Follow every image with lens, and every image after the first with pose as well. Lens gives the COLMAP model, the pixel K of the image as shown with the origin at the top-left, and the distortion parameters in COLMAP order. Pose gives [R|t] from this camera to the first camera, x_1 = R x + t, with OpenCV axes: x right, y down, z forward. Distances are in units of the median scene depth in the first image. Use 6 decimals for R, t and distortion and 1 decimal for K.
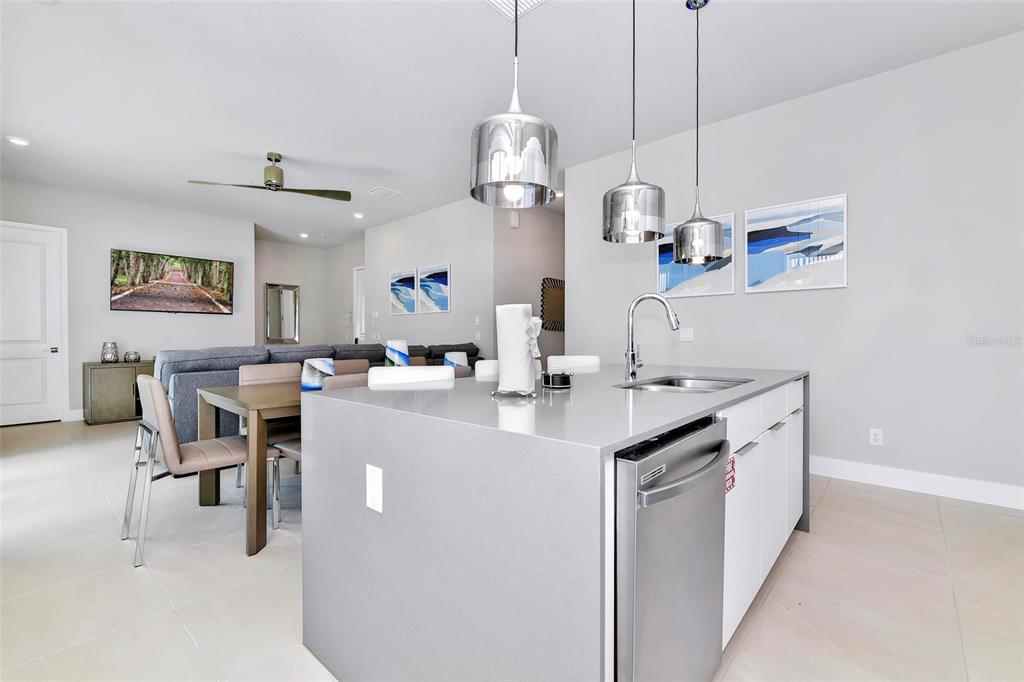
lens RADIAL K [[445.3, 0, 517.6], [0, 445.3, 341.2], [0, 0, 1]] dist [0.001196, 0.000253]
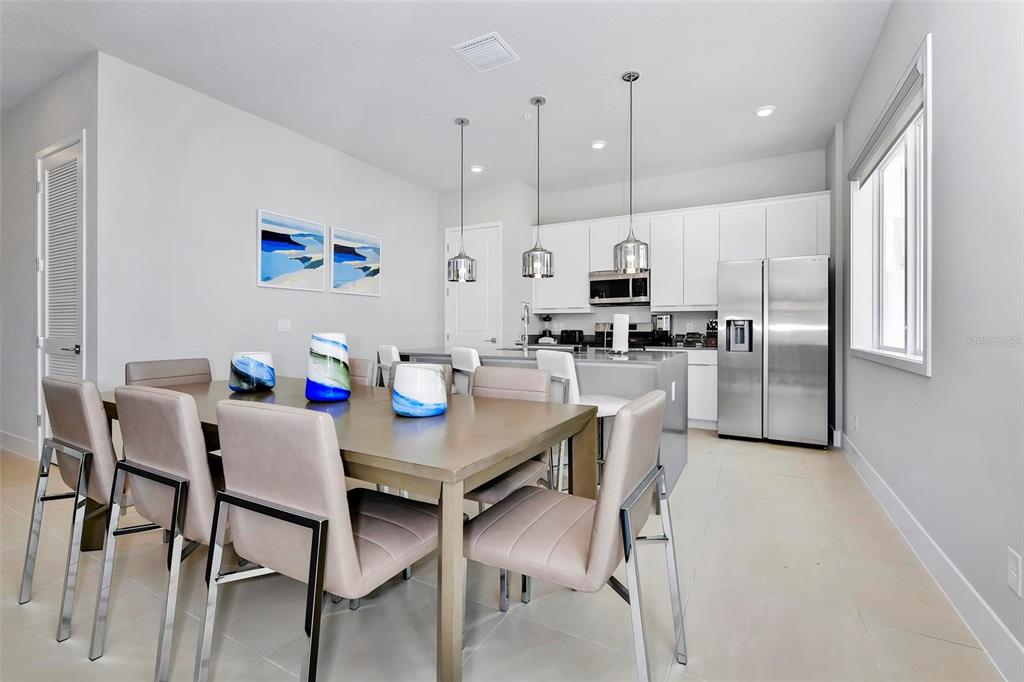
lens RADIAL K [[448.6, 0, 515.0], [0, 448.6, 333.1], [0, 0, 1]] dist [-0.000983, -0.000462]
pose [[-0.221065, -0.015214, 0.975140, -0.461675], [0.007891, 0.999818, 0.017388, -0.007435], [-0.975227, 0.011538, -0.220905, 0.438522]]
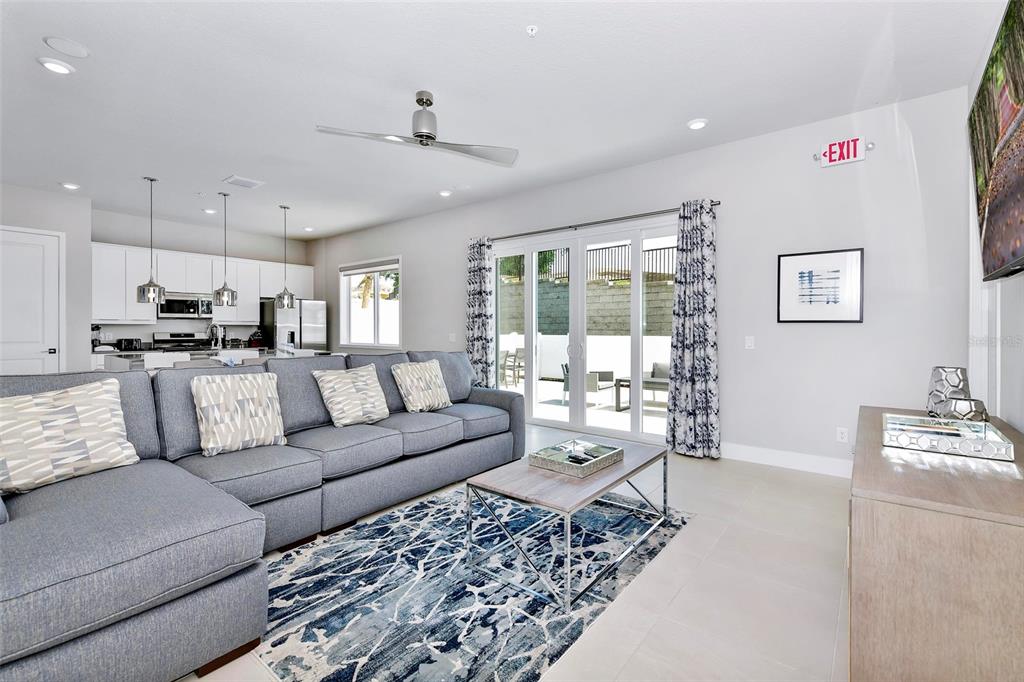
lens RADIAL K [[429.0, 0, 501.7], [0, 429.0, 330.4], [0, 0, 1]] dist [-0.000580, -0.000454]
pose [[-0.998948, -0.004645, -0.045626, -0.426570], [-0.005264, 0.999896, 0.013438, -0.033641], [0.045559, 0.013664, -0.998868, 1.148068]]
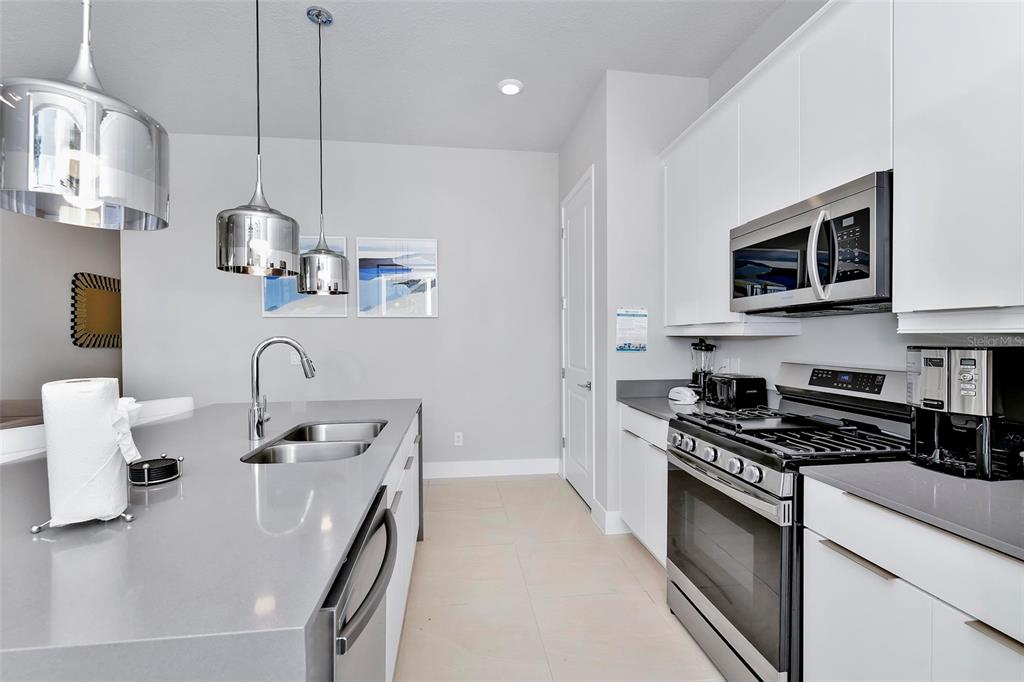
lens RADIAL K [[451.8, 0, 512.0], [0, 451.8, 341.0], [0, 0, 1]] dist [-0.004079, -0.000650]
pose [[0.662701, -0.010777, 0.748807, -0.017871], [0.013590, 0.999905, 0.002365, -0.029099], [-0.748761, 0.008609, 0.662784, 0.026083]]
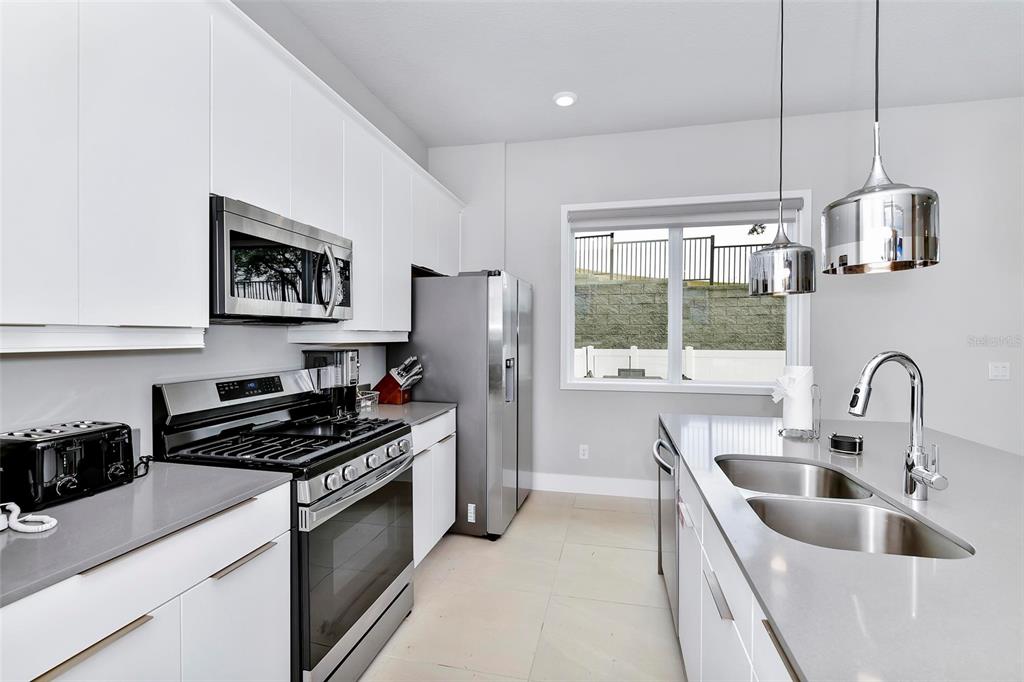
lens RADIAL K [[448.6, 0, 515.0], [0, 448.6, 333.1], [0, 0, 1]] dist [-0.000983, -0.000462]
pose [[-0.880841, -0.005976, -0.473374, 0.299801], [-0.007989, 0.999966, 0.002243, -0.038850], [0.473344, 0.005757, -0.880859, 0.383583]]
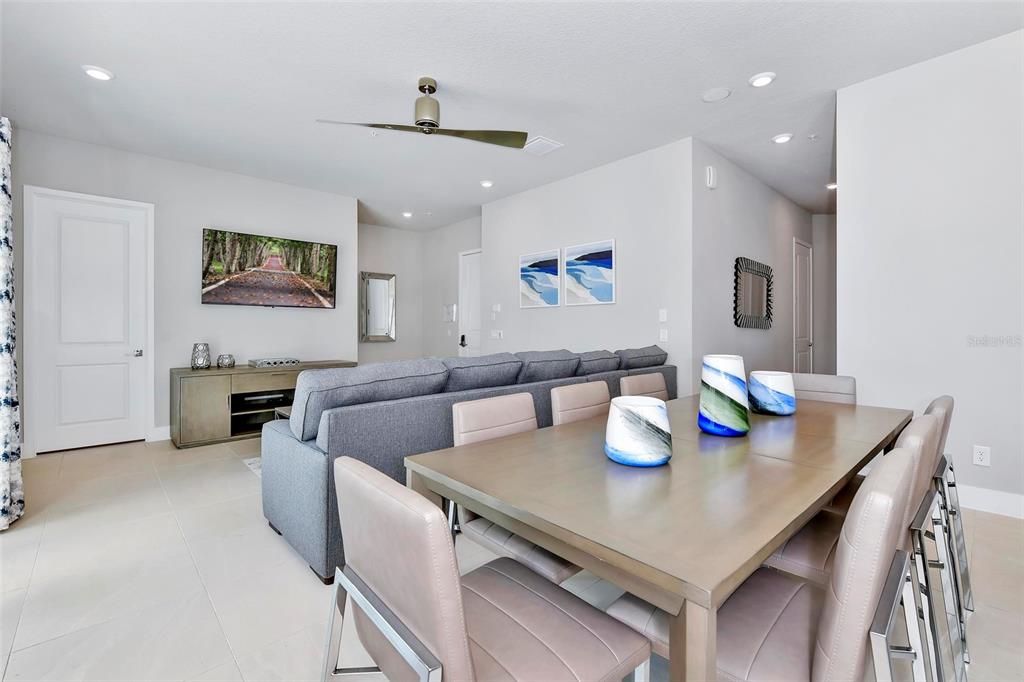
lens RADIAL K [[451.2, 0, 512.6], [0, 451.2, 314.8], [0, 0, 1]] dist [-0.002137, -0.000228]
pose [[0.994564, -0.003153, -0.104076, -0.249017], [-0.000943, 0.999227, -0.039289, -0.016917], [0.104119, 0.039174, 0.993793, 0.224738]]
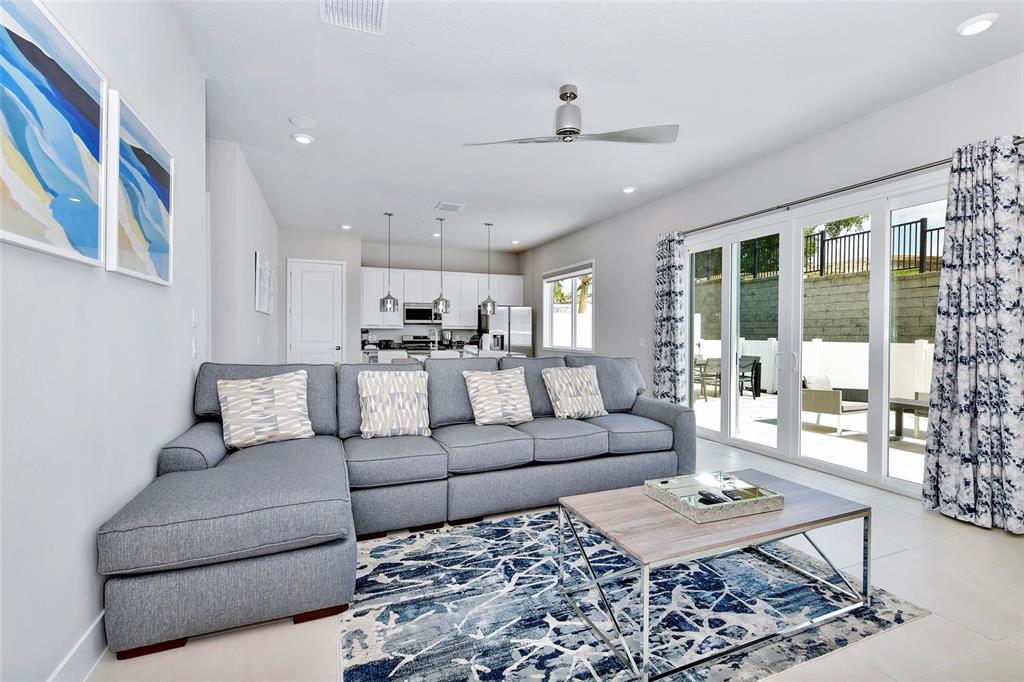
lens RADIAL K [[423.8, 0, 529.3], [0, 423.8, 337.1], [0, 0, 1]] dist [-0.000302, -0.000517]
pose [[-0.904167, -0.012497, 0.426996, -0.537567], [-0.003742, 0.999765, 0.021337, -0.033325], [-0.427162, 0.017694, -0.904002, 1.084861]]
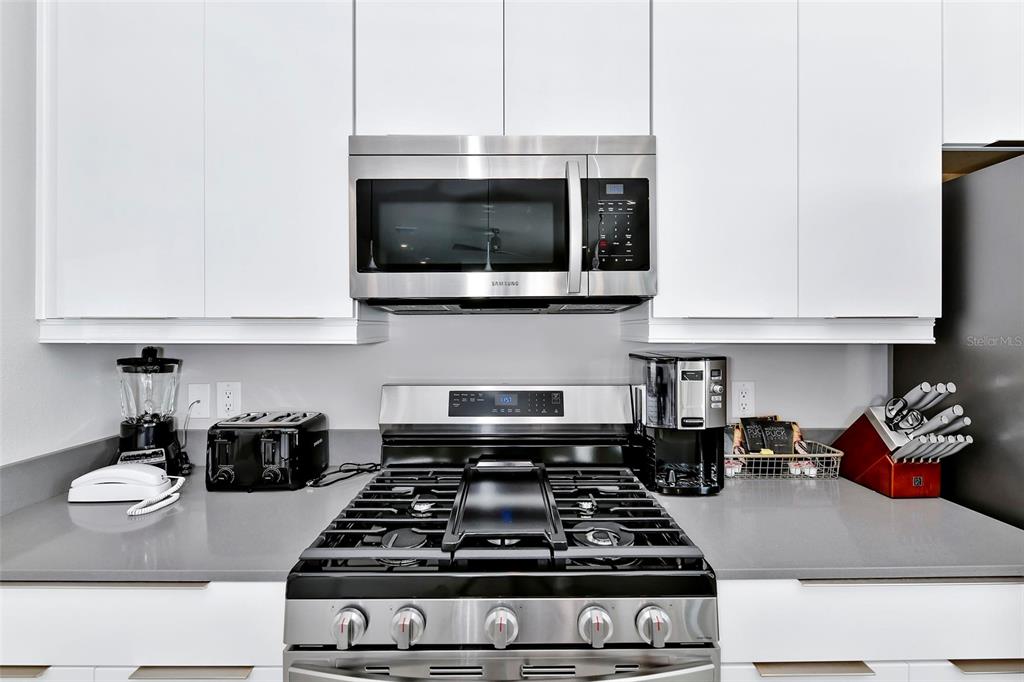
lens RADIAL K [[448.6, 0, 515.0], [0, 448.6, 333.1], [0, 0, 1]] dist [-0.000983, -0.000462]
pose [[-0.666209, -0.009218, 0.745708, 0.163396], [0.005755, 0.999830, 0.017500, -0.036813], [-0.745743, 0.015951, -0.666043, 0.183007]]
